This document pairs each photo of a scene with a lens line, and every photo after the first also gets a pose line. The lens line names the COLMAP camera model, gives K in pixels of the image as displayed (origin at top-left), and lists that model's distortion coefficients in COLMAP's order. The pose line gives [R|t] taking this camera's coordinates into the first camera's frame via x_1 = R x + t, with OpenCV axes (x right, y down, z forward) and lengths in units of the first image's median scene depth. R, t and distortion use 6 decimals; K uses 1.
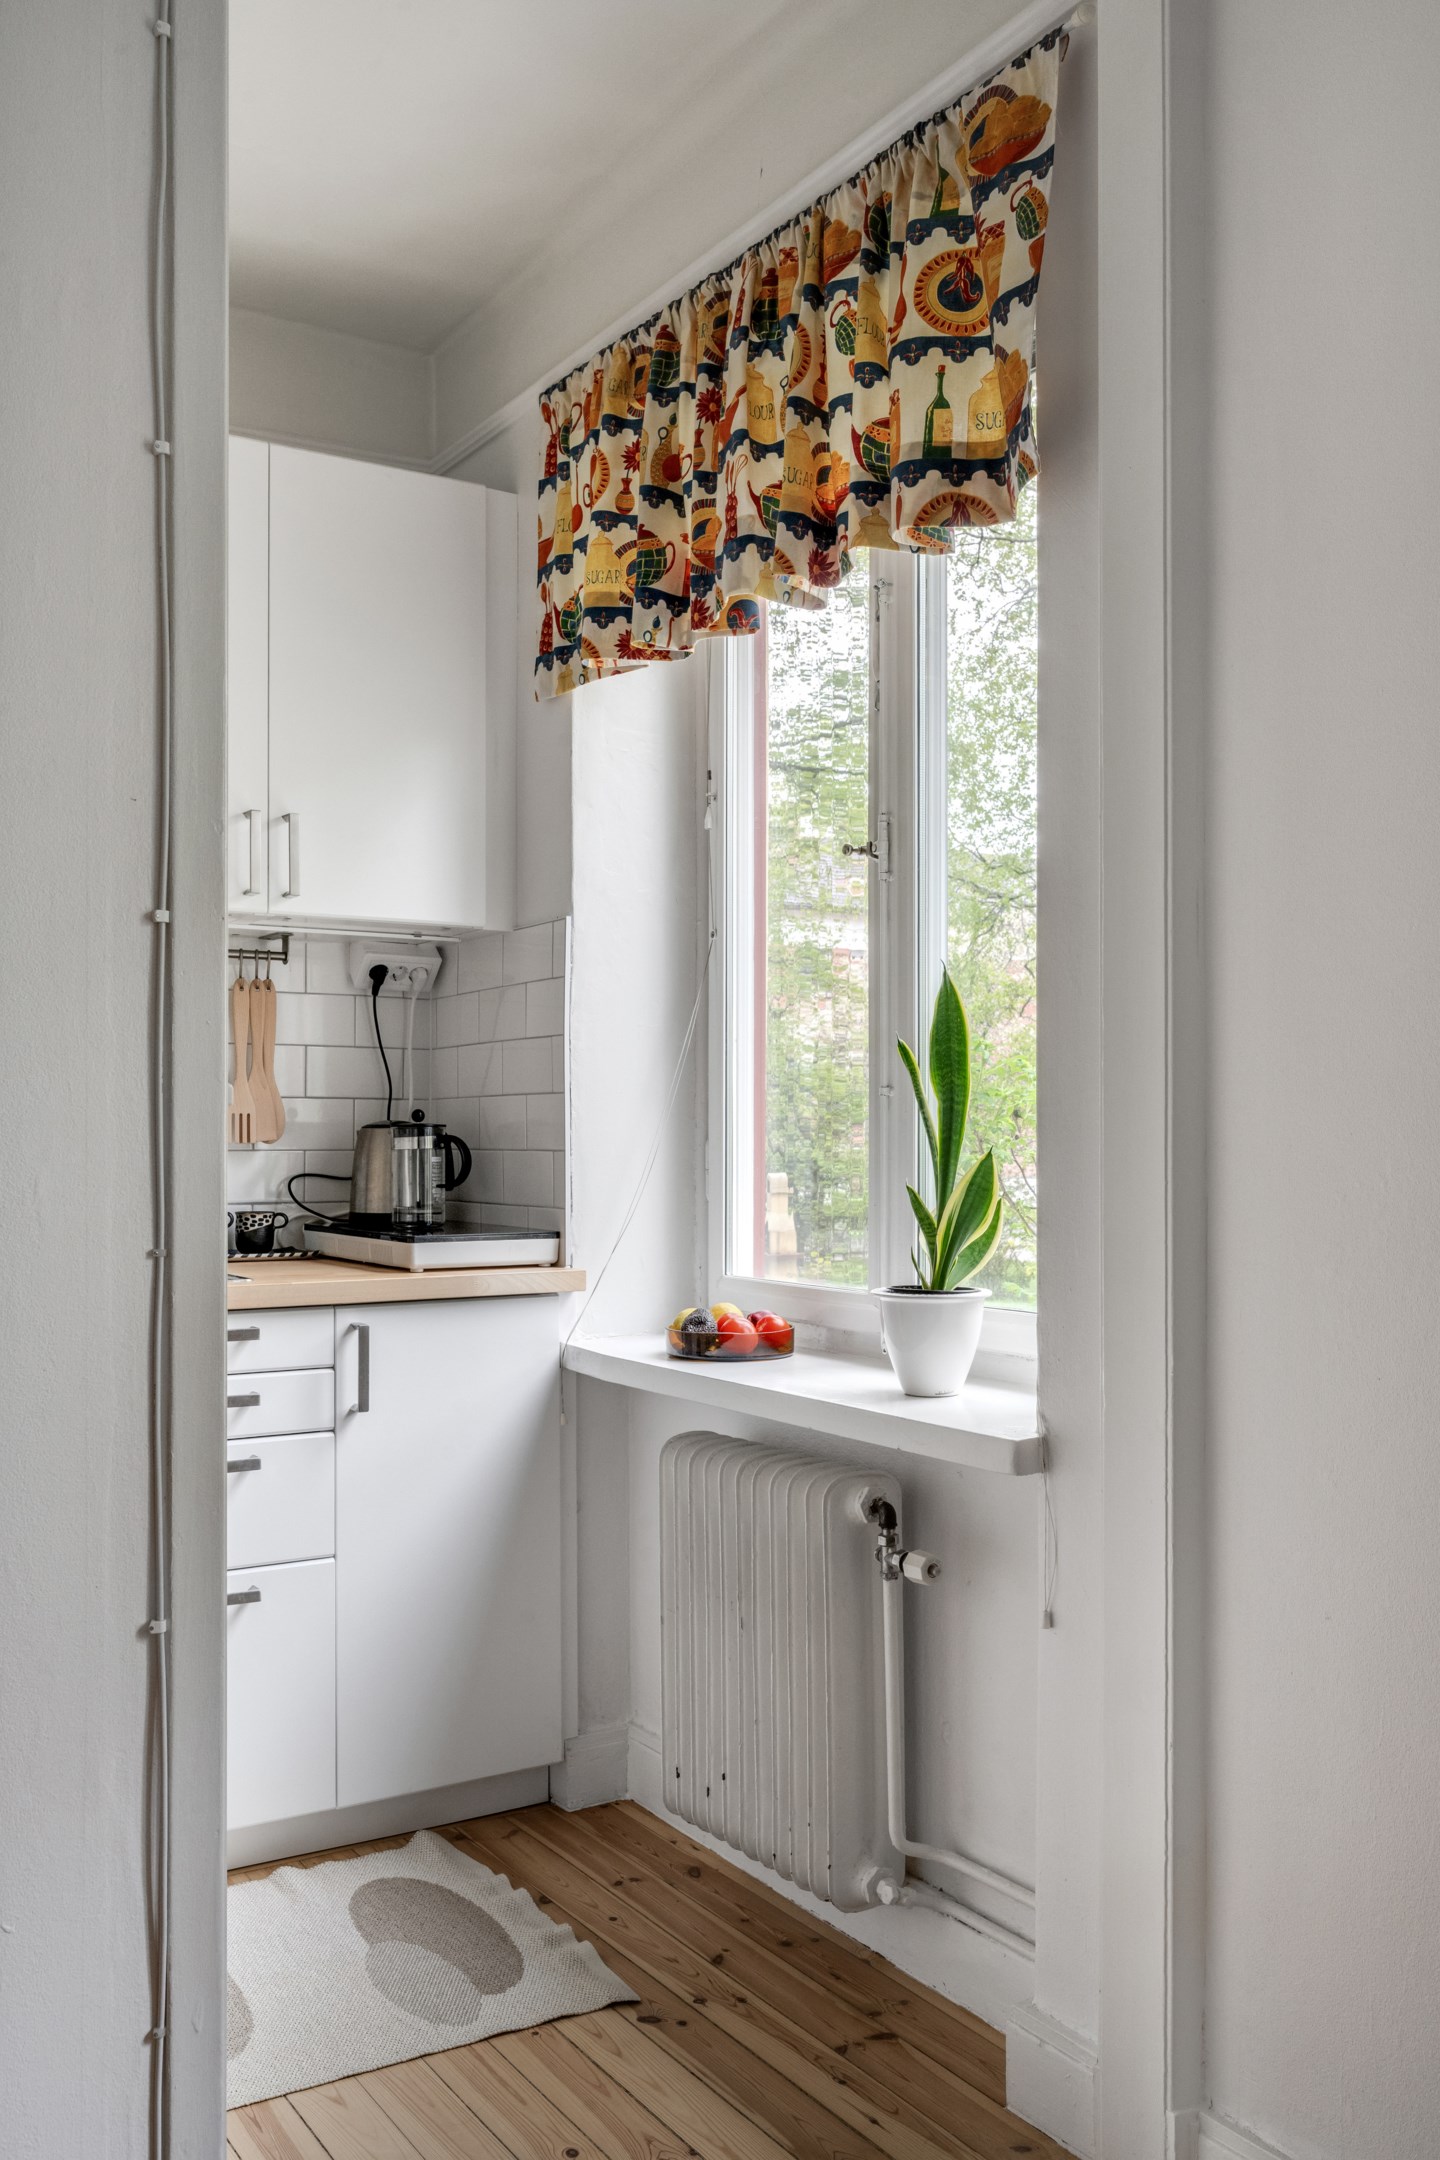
lens RADIAL K [[1867.4, 0, 721.2], [0, 1867.4, 1116.7], [0, 0, 1]] dist [-0.032834, -0.010736]
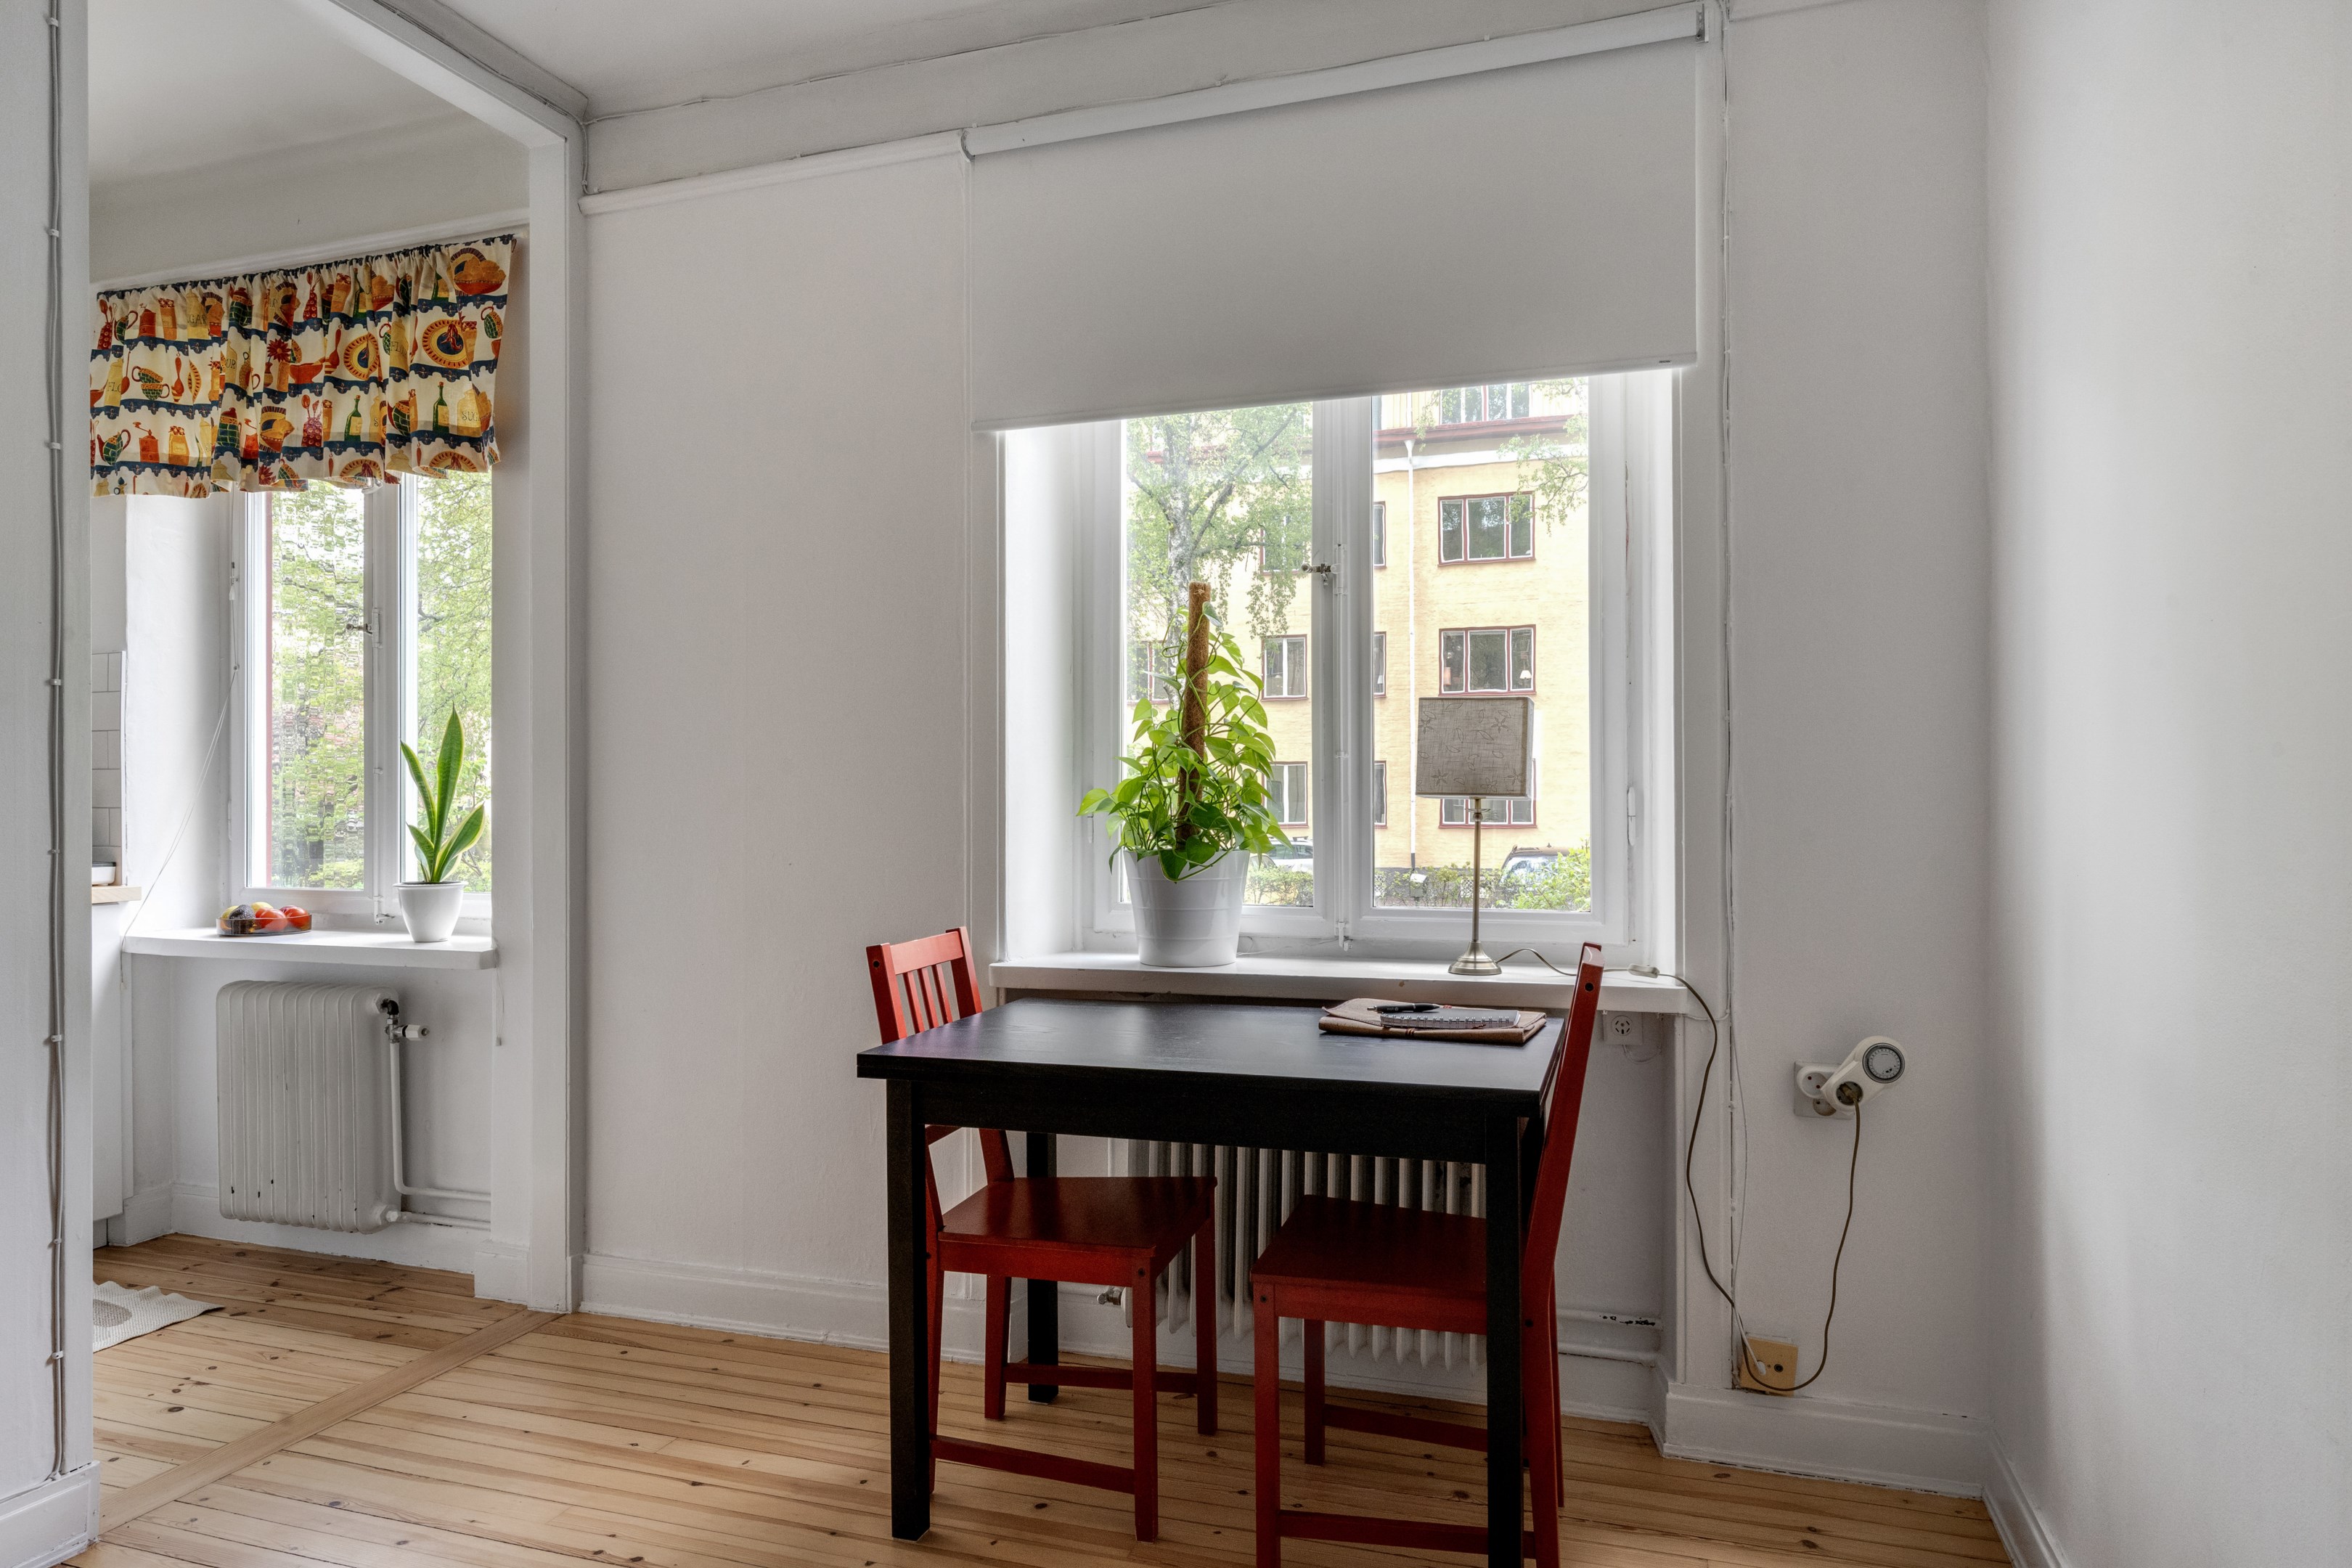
lens RADIAL K [[1457.2, 0, 1169.5], [0, 1457.2, 811.6], [0, 0, 1]] dist [0.003263, 0.001794]
pose [[0.782191, 0.001383, 0.623038, -0.169416], [-0.009078, 0.999917, 0.009178, 0.003289], [-0.622973, -0.012835, 0.782138, -0.476936]]
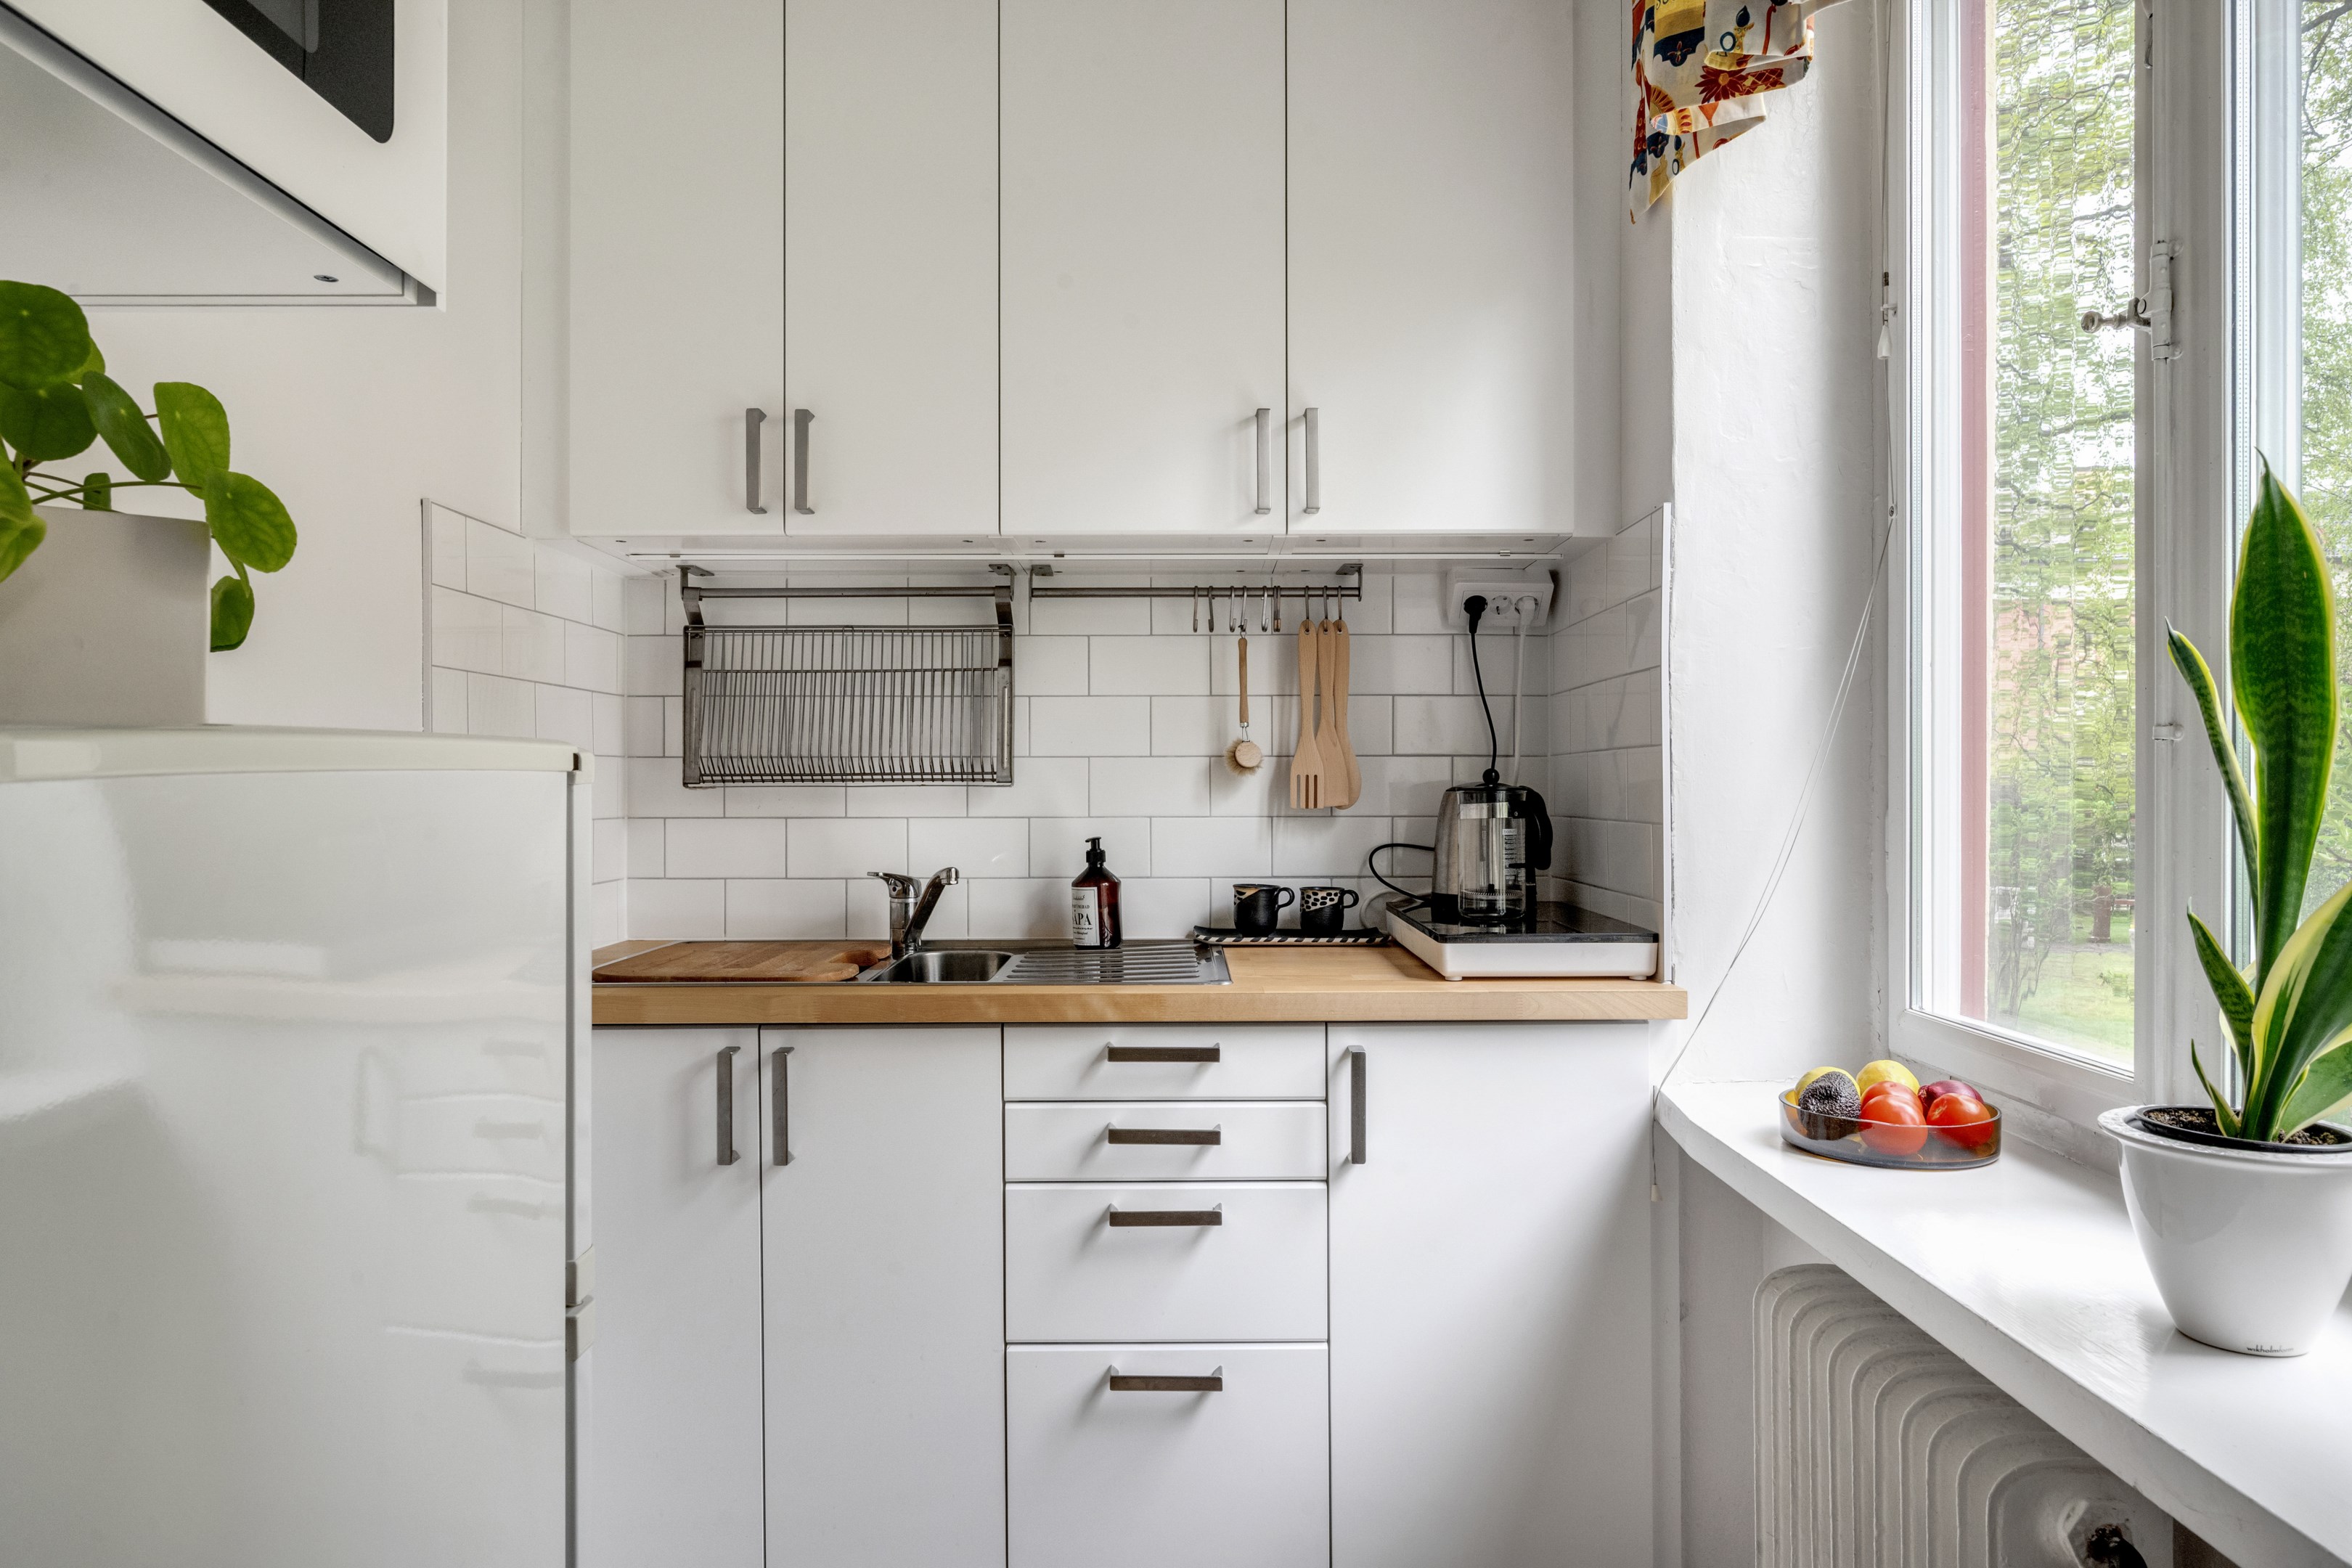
lens RADIAL K [[1476.2, 0, 1180.6], [0, 1476.2, 787.4], [0, 0, 1]] dist [-0.006809, -0.000059]
pose [[0.844759, -0.001017, -0.535146, 0.071765], [0.007563, 0.999921, 0.010038, -0.003646], [0.535093, -0.012527, 0.844700, 0.445965]]
